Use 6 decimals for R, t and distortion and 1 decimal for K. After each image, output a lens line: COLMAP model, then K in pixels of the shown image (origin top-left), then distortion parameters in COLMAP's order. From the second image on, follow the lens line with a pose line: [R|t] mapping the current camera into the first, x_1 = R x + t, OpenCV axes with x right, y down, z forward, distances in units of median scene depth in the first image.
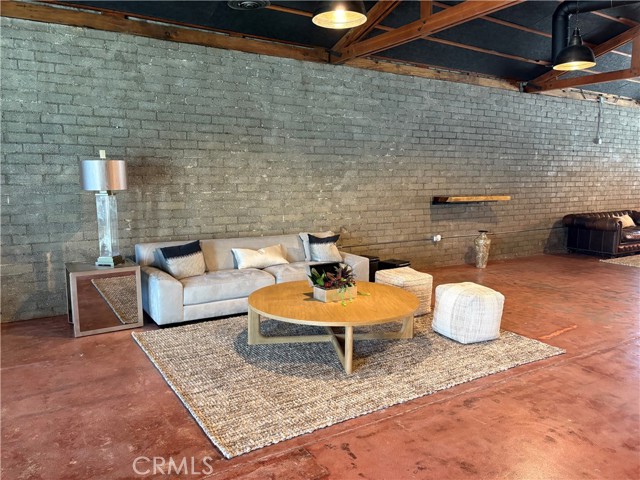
lens RADIAL K [[485.2, 0, 320.0], [0, 485.2, 243.7], [0, 0, 1]] dist [0.017556, -0.007785]
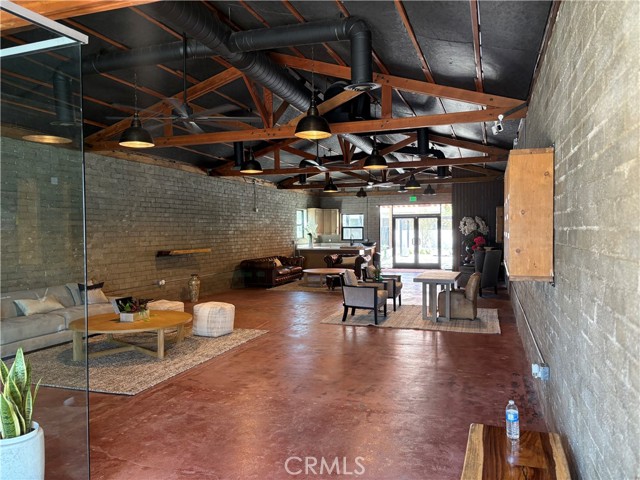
lens RADIAL K [[485.2, 0, 320.0], [0, 485.2, 243.7], [0, 0, 1]] dist [0.017556, -0.007785]
pose [[0.776475, -0.028046, 0.629524, -0.260825], [0.098548, 0.992121, -0.077353, 0.029509], [-0.622395, 0.122101, 0.773121, -0.306048]]
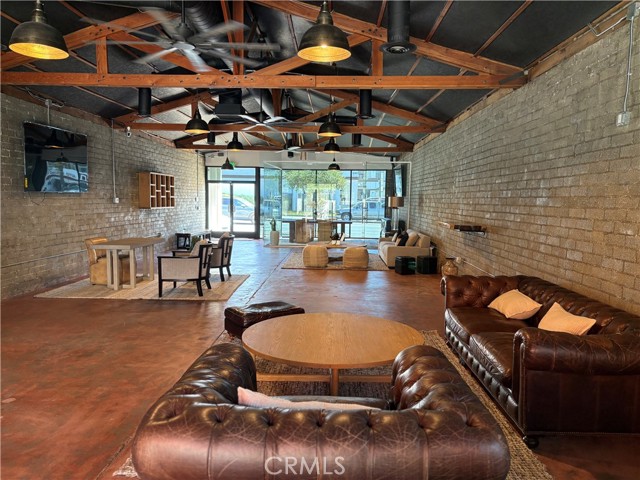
lens RADIAL K [[485.2, 0, 320.0], [0, 485.2, 243.7], [0, 0, 1]] dist [0.017556, -0.007785]
pose [[-0.540140, 0.070157, -0.838646, 1.328586], [-0.125414, 0.978681, 0.162647, -0.187544], [0.832178, 0.193030, -0.519826, 1.312769]]
